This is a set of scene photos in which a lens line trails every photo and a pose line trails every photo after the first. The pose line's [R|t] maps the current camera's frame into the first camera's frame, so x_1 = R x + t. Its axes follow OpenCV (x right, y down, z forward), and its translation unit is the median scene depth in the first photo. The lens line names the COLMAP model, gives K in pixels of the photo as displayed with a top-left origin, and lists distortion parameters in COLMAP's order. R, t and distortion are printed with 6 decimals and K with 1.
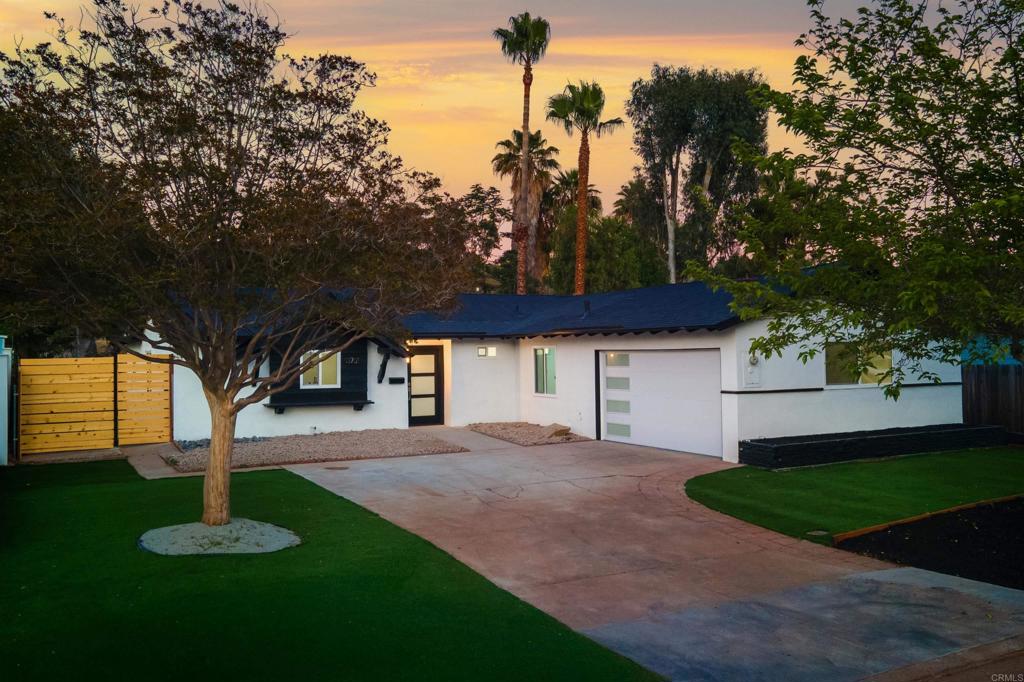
lens RADIAL K [[923.6, 0, 613.9], [0, 923.6, 337.5], [0, 0, 1]] dist [0.044443, -0.004265]
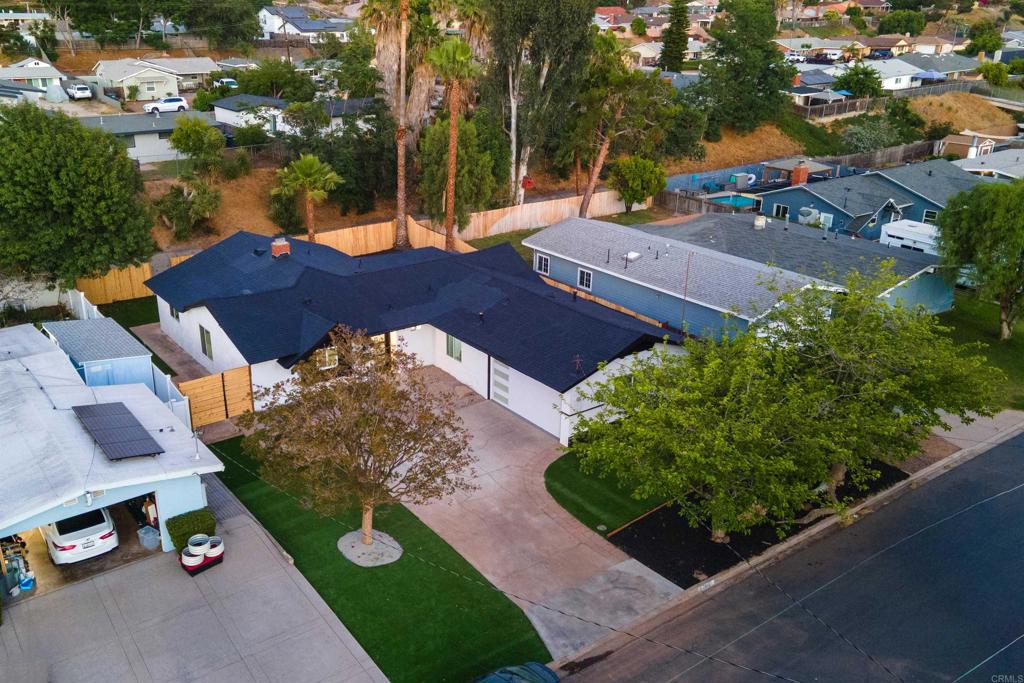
lens RADIAL K [[920.6, 0, 512.0], [0, 920.6, 341.5], [0, 0, 1]] dist [0.036659, -0.002226]
pose [[0.995046, -0.002261, 0.099392, -0.171999], [-0.035198, 0.926976, 0.373466, -0.761559], [-0.092978, -0.375114, 0.922304, -0.694553]]
